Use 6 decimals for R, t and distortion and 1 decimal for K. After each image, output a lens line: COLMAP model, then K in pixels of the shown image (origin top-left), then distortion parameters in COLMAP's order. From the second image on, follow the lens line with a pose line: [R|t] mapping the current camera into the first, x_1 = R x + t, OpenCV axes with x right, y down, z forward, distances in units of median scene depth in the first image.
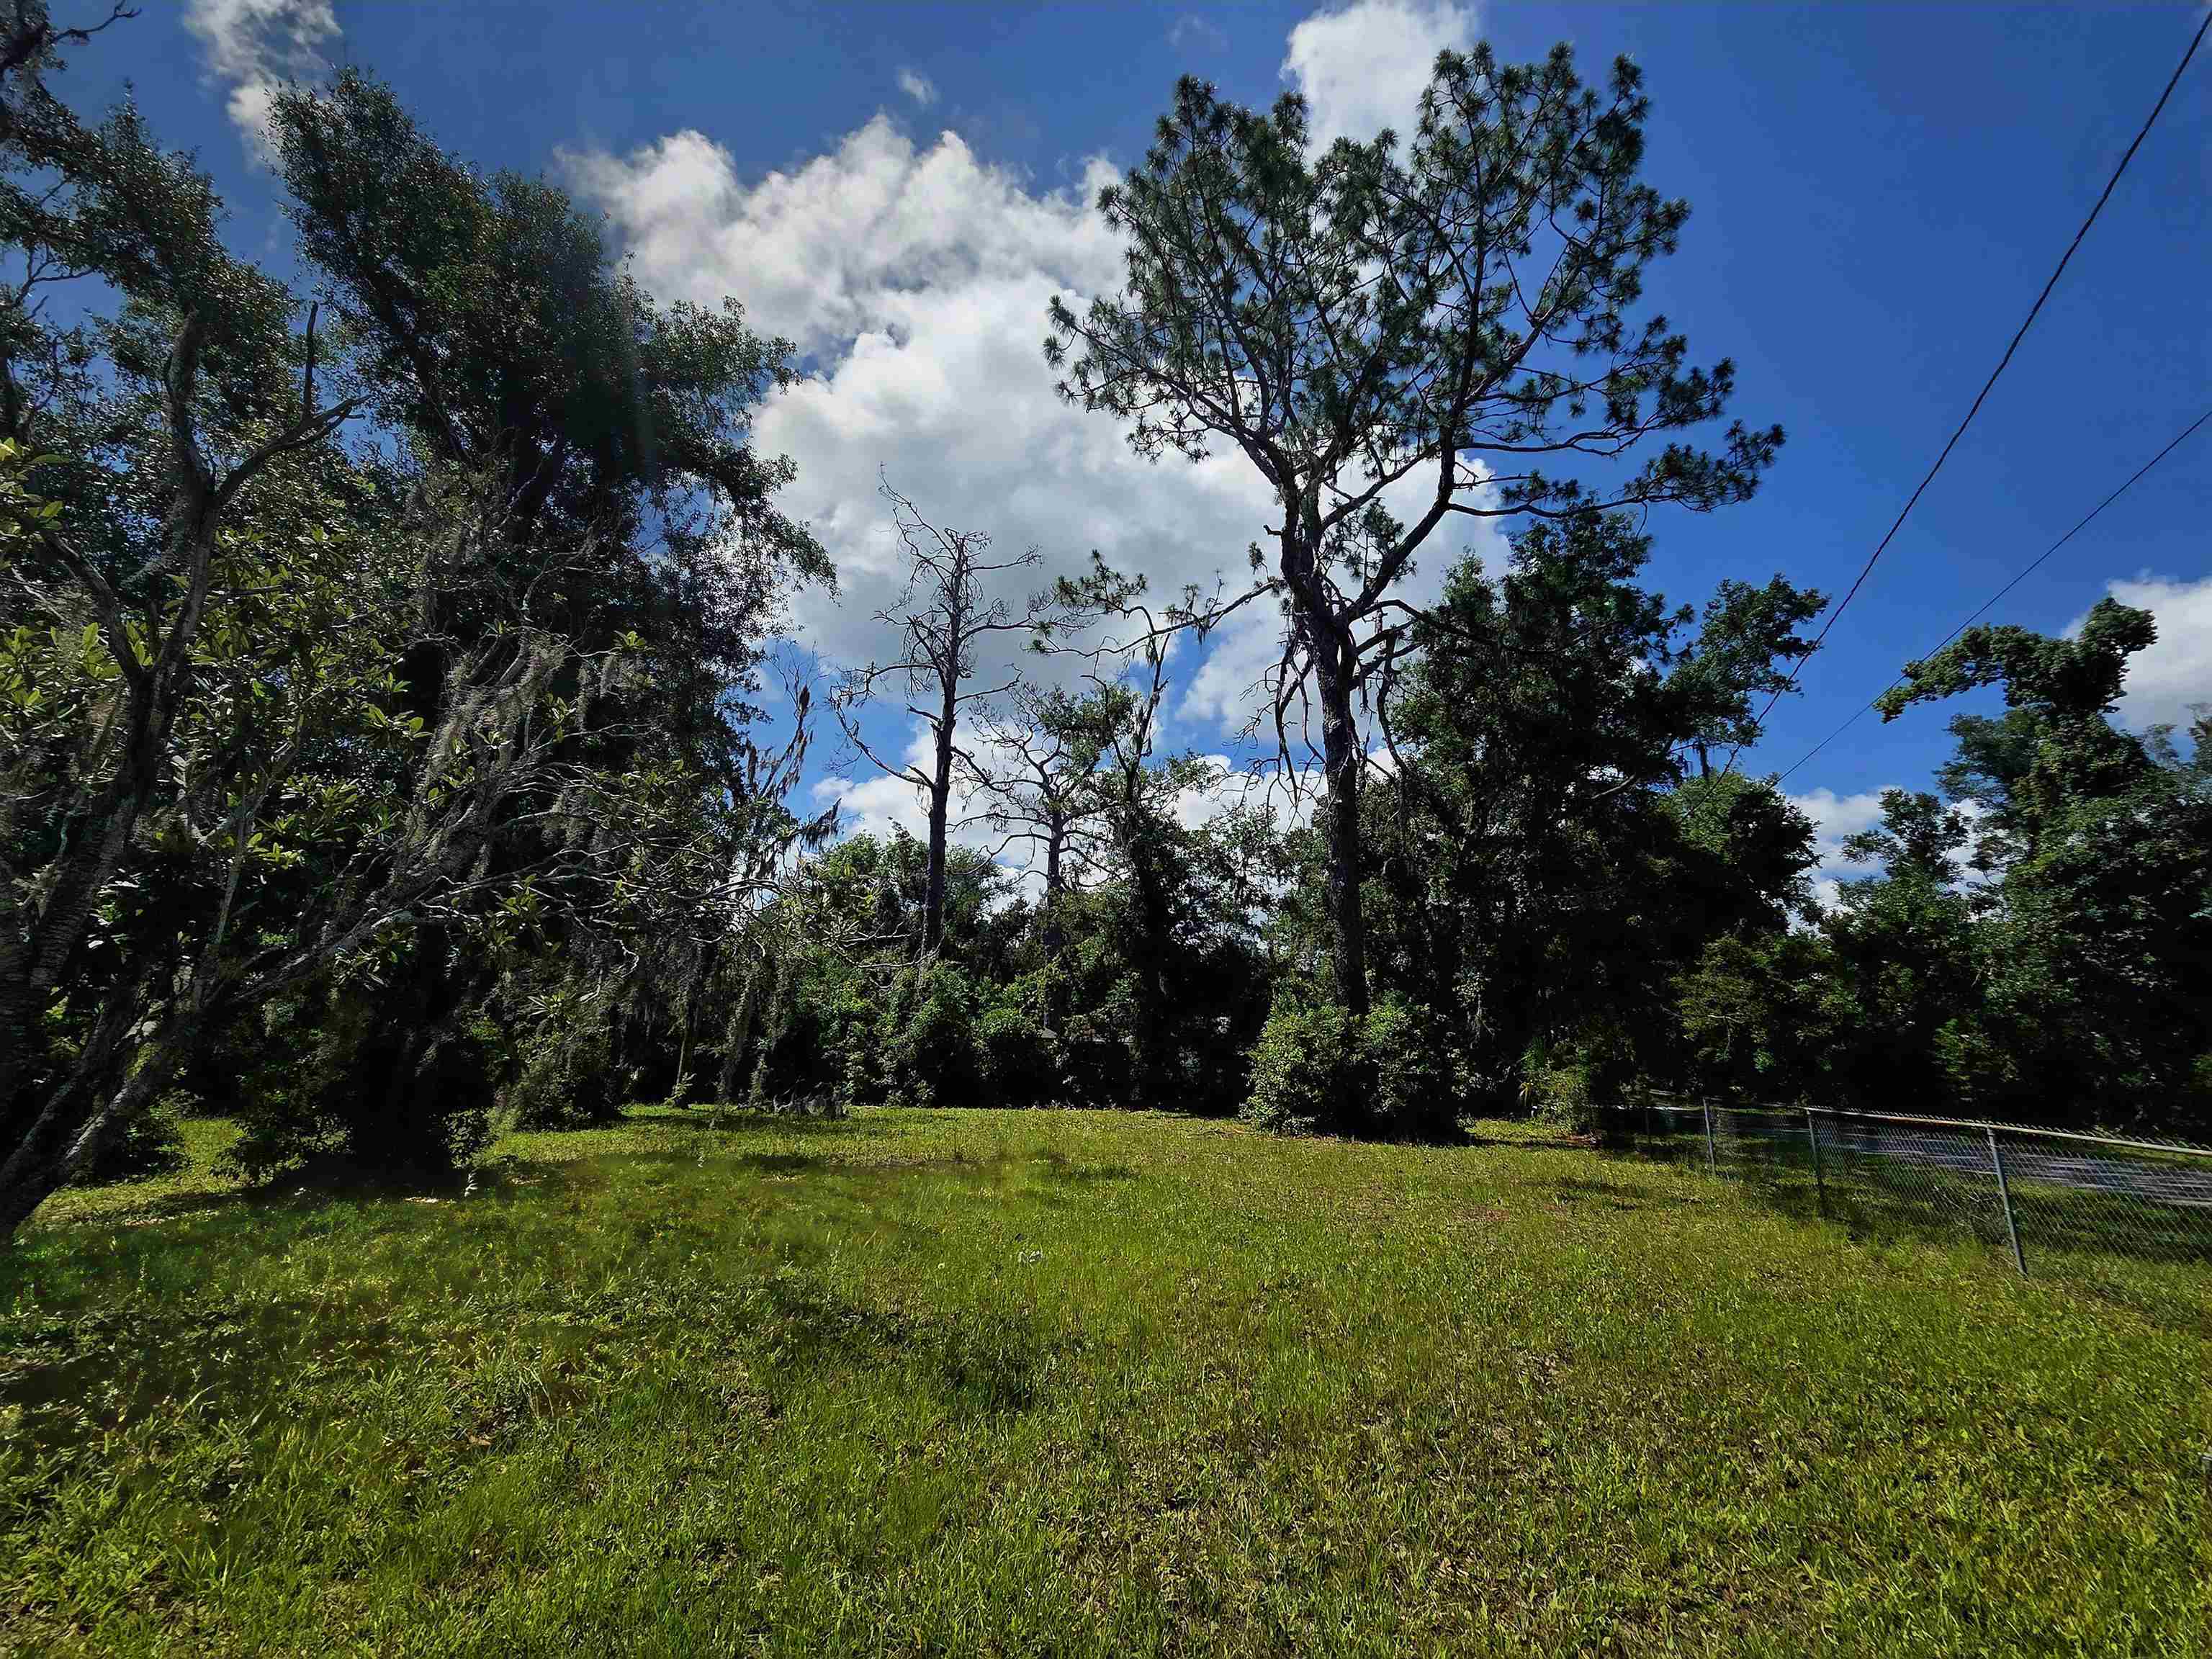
lens RADIAL K [[902.9, 0, 1117.1], [0, 902.9, 826.4], [0, 0, 1]] dist [0.002856, 0.000122]
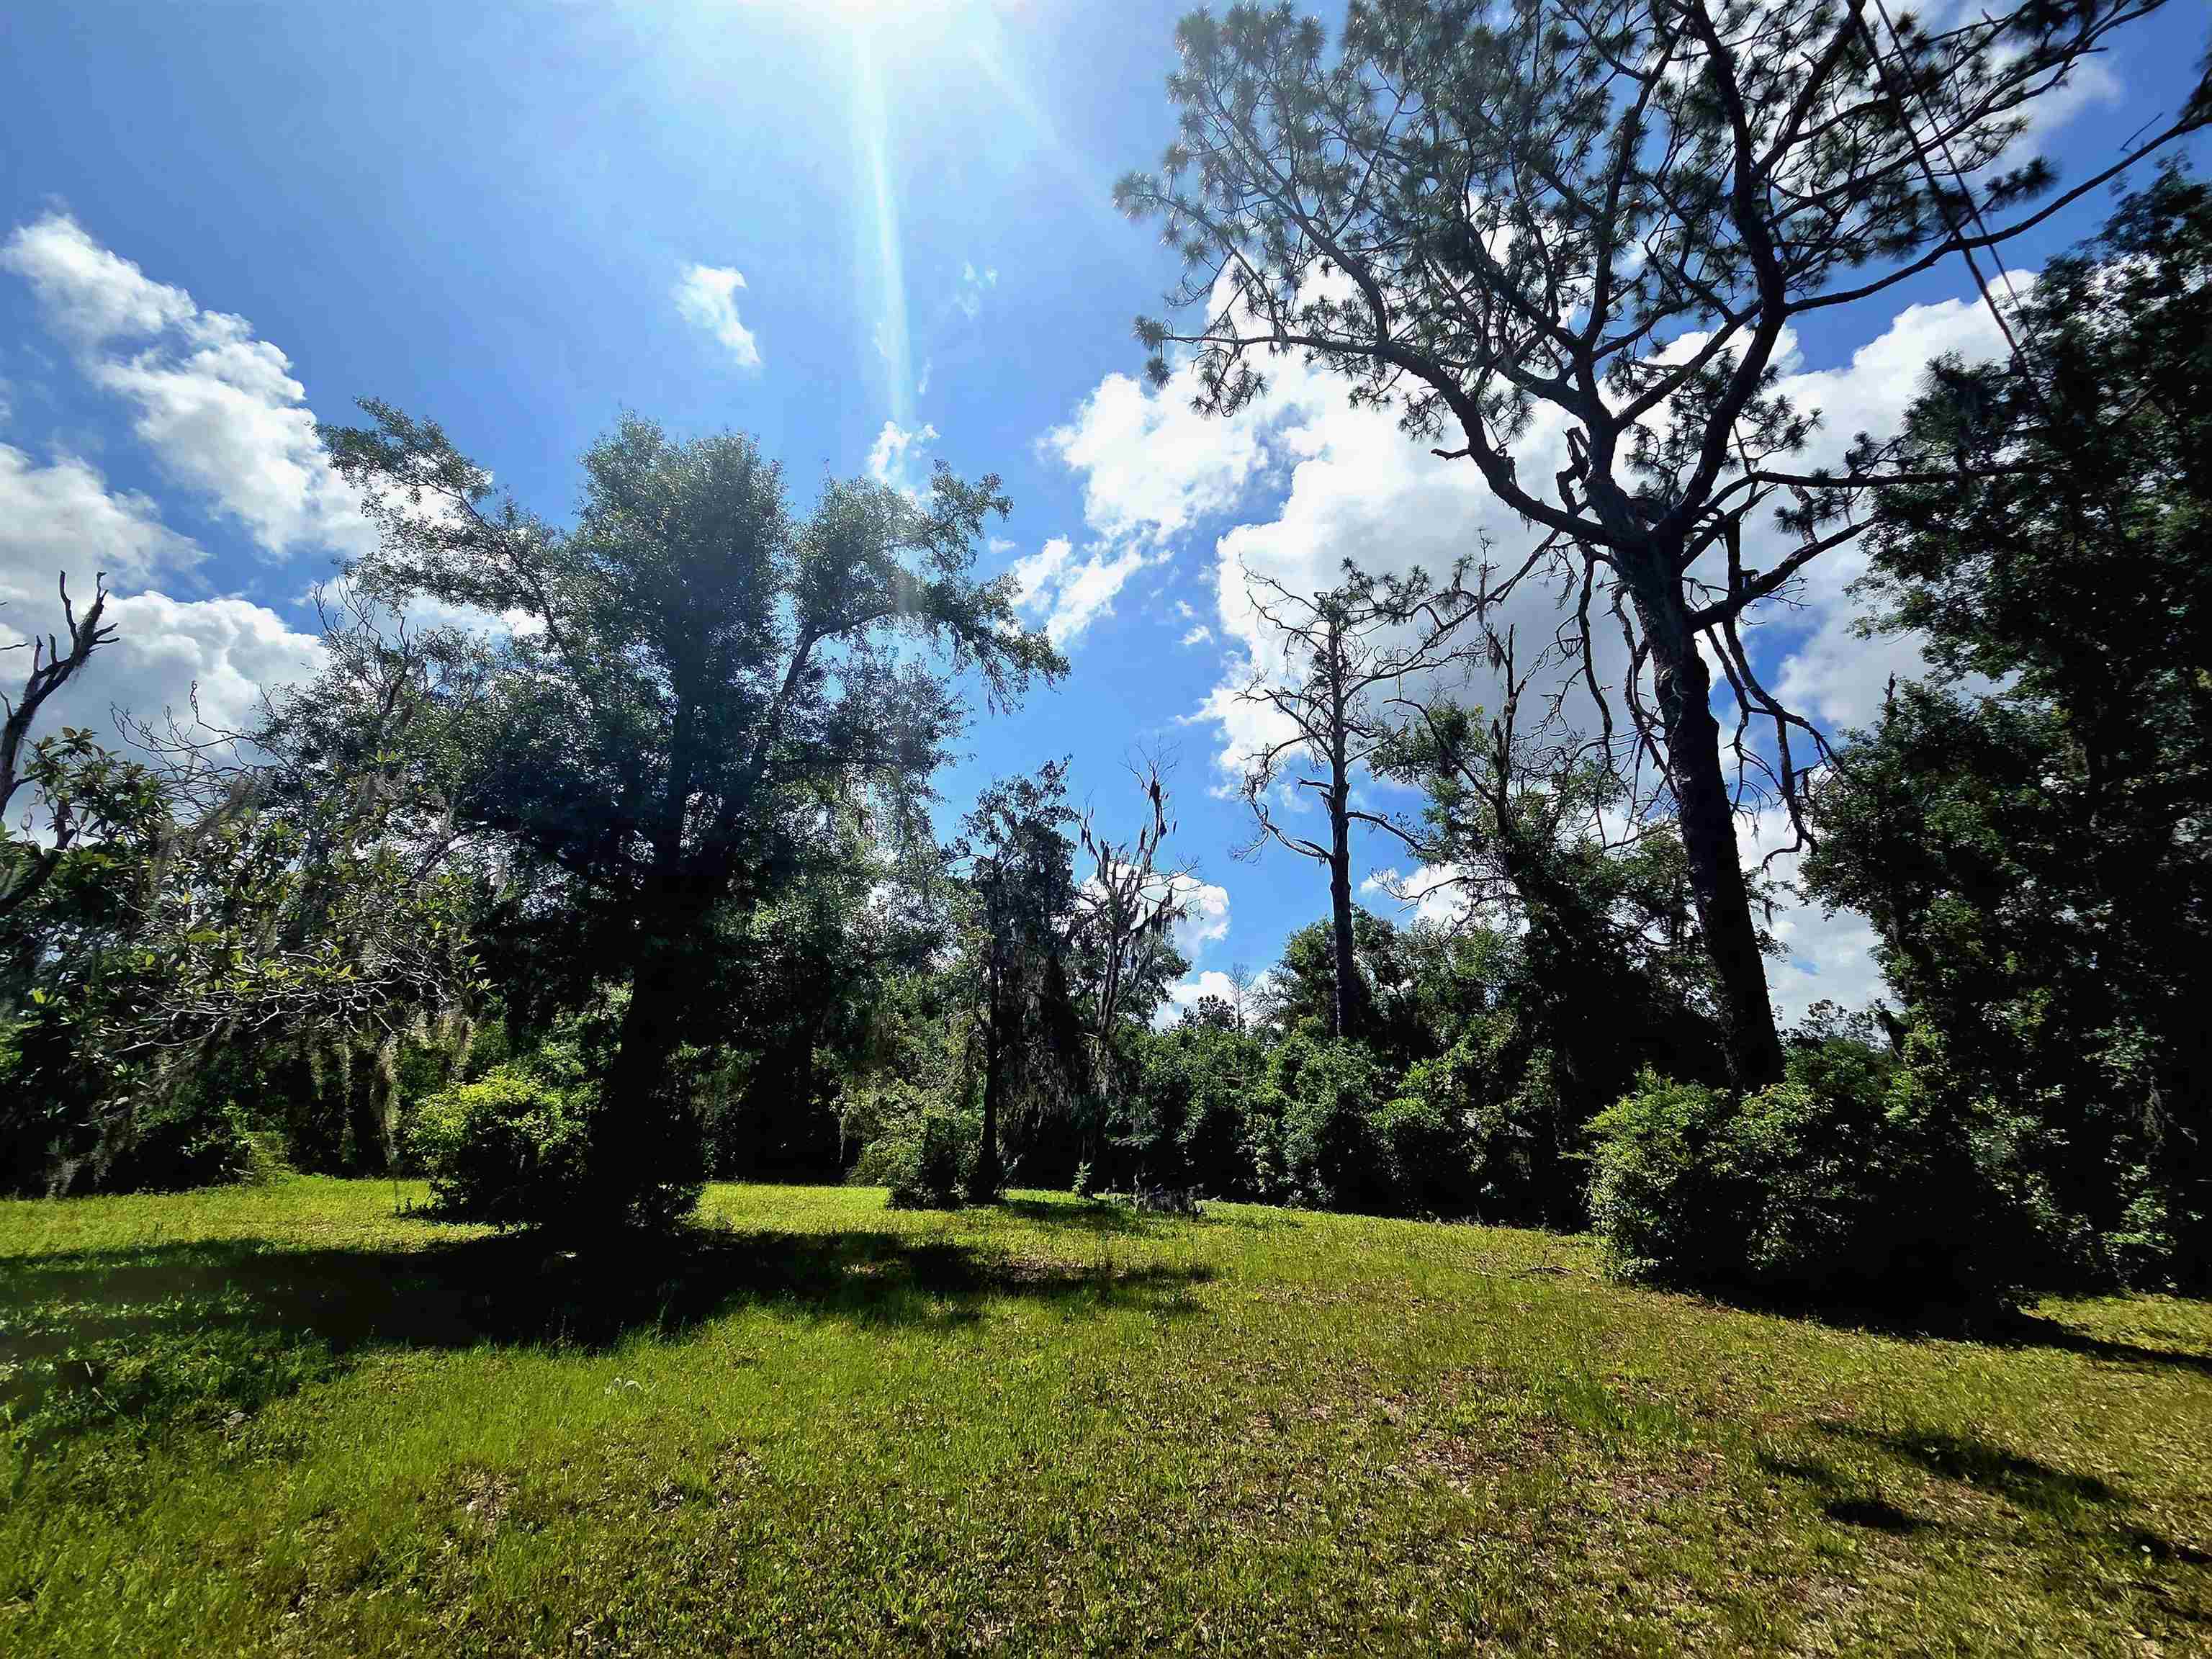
lens RADIAL K [[902.9, 0, 1117.1], [0, 902.9, 826.4], [0, 0, 1]] dist [0.002856, 0.000122]
pose [[0.804467, -0.177896, -0.566733, 0.229038], [0.120209, 0.983115, -0.137963, 0.040219], [0.581707, 0.042861, 0.812268, 0.159101]]
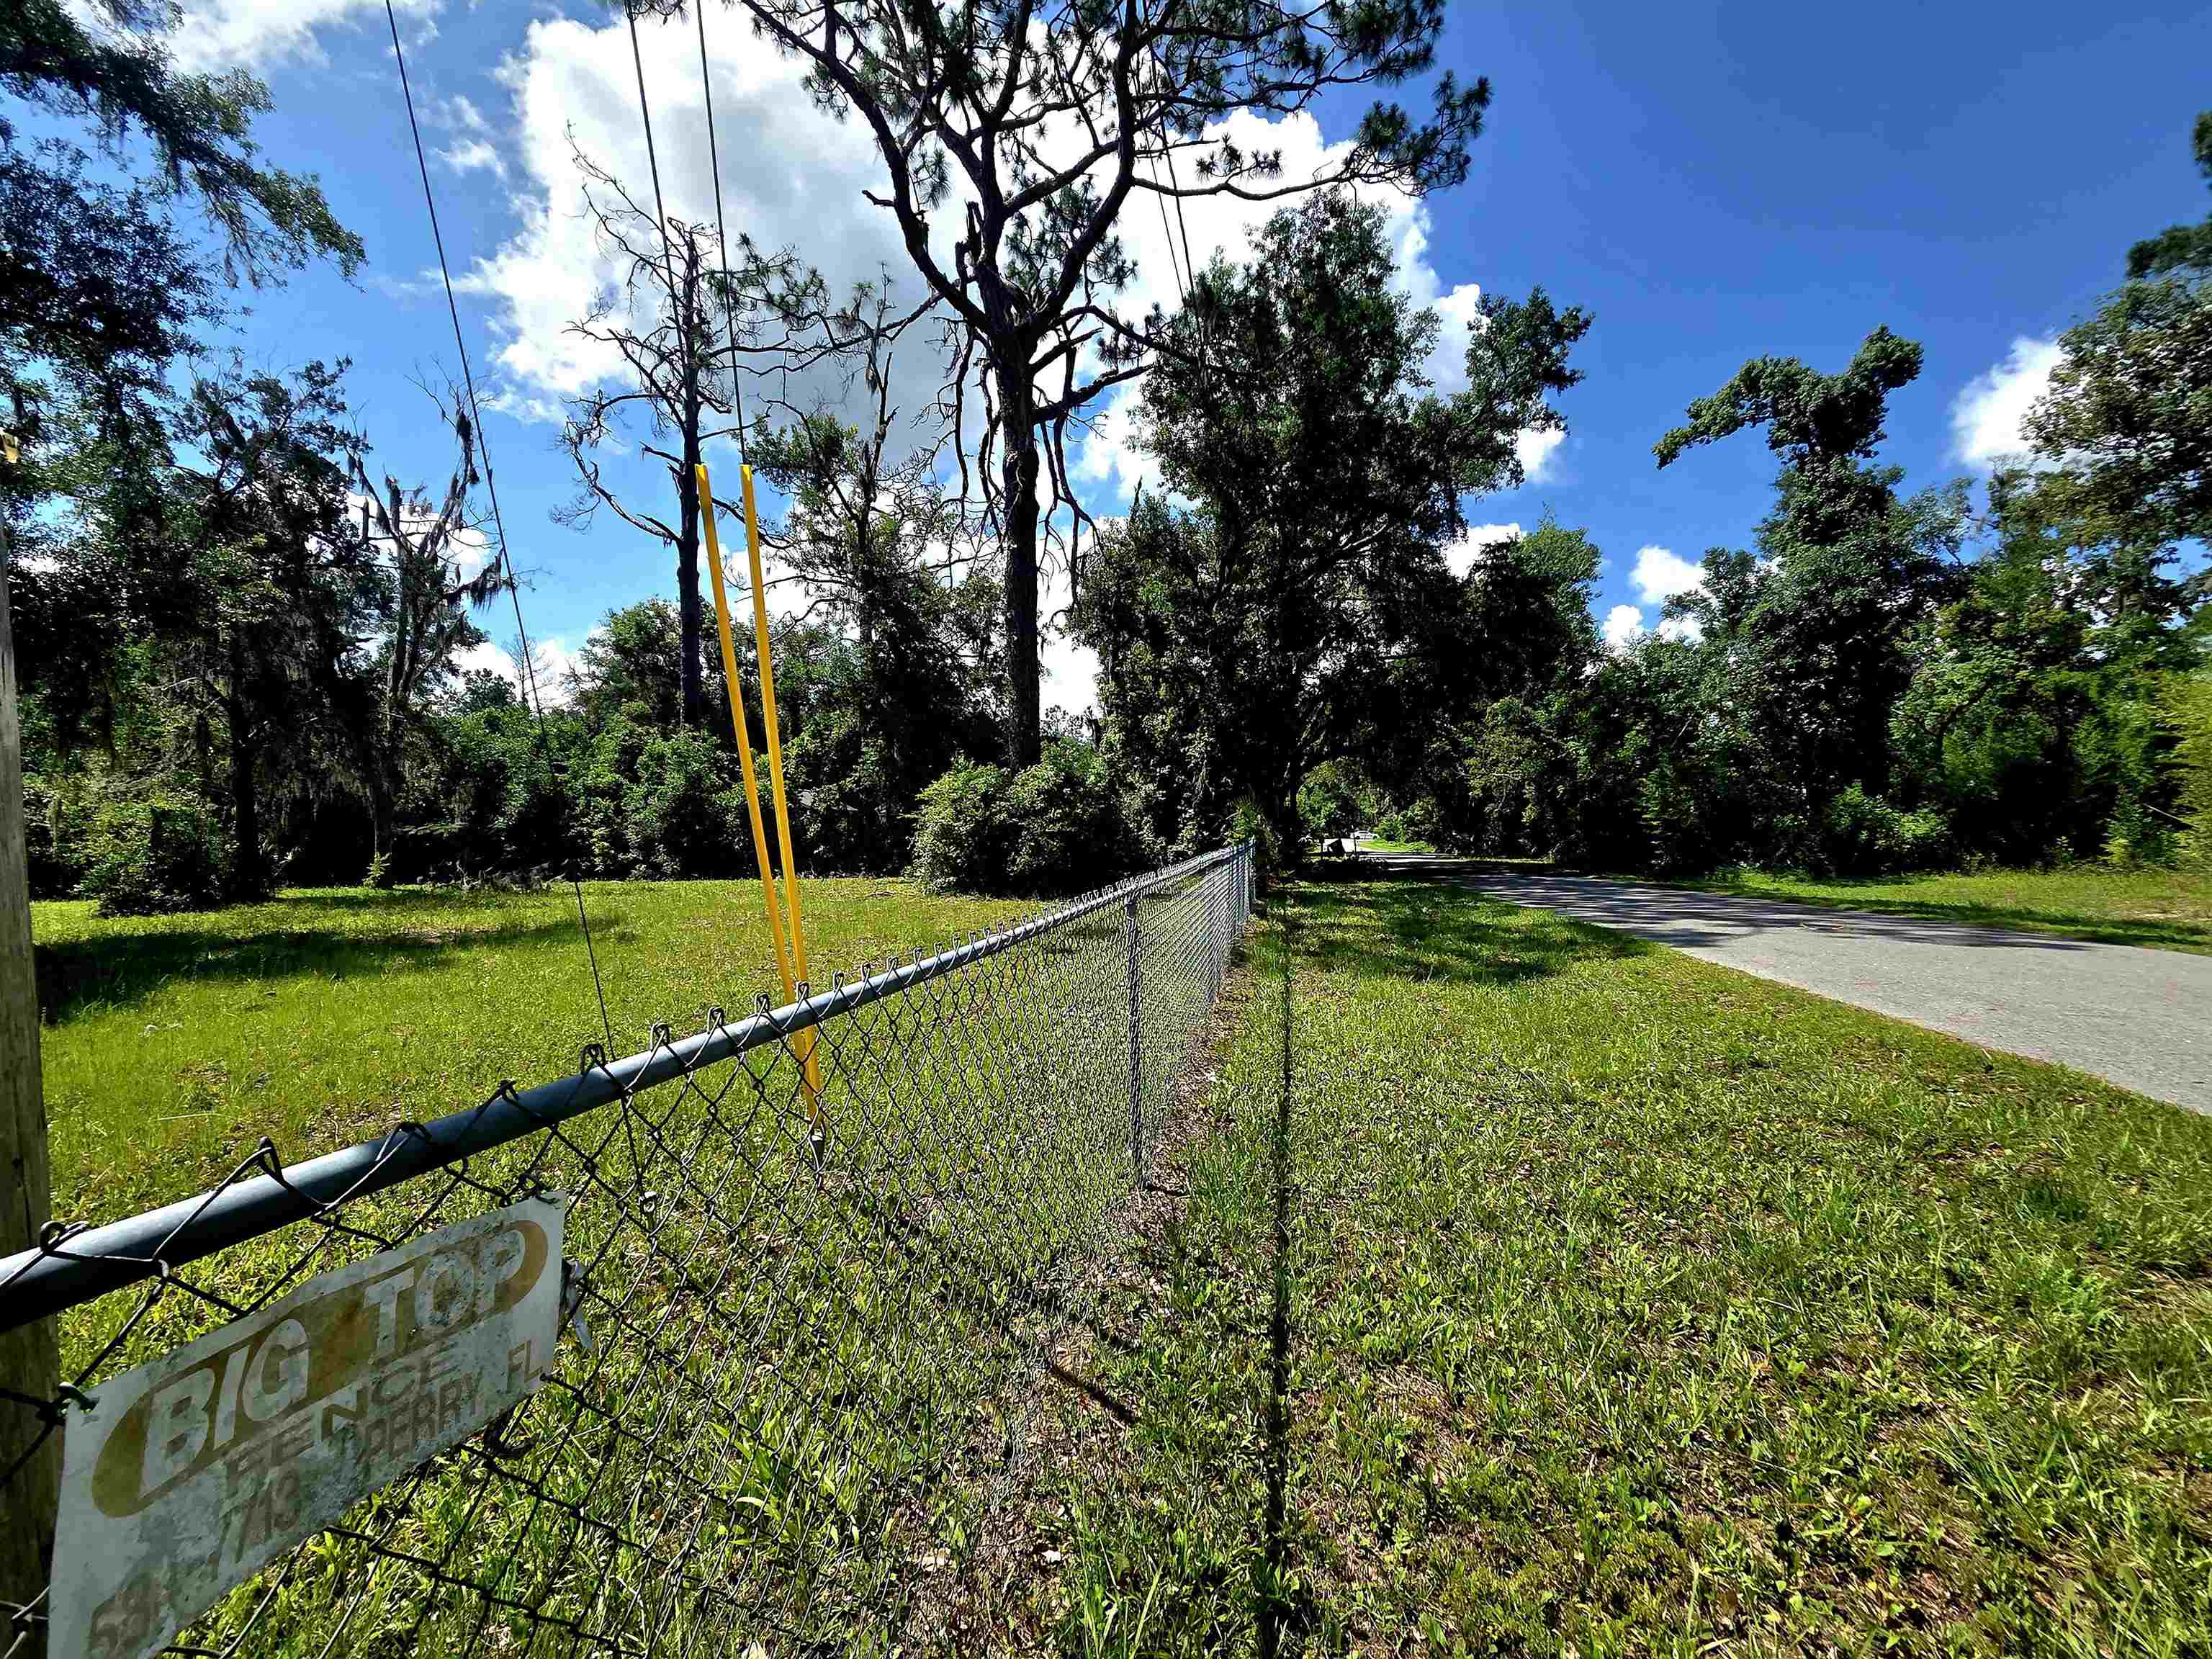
lens RADIAL K [[908.8, 0, 1113.8], [0, 908.8, 824.4], [0, 0, 1]] dist [0.002420, -0.000323]
pose [[0.996244, -0.025087, 0.082878, 0.214980], [0.004238, 0.970093, 0.242695, 0.018458], [-0.086487, -0.241432, 0.966556, 0.027951]]
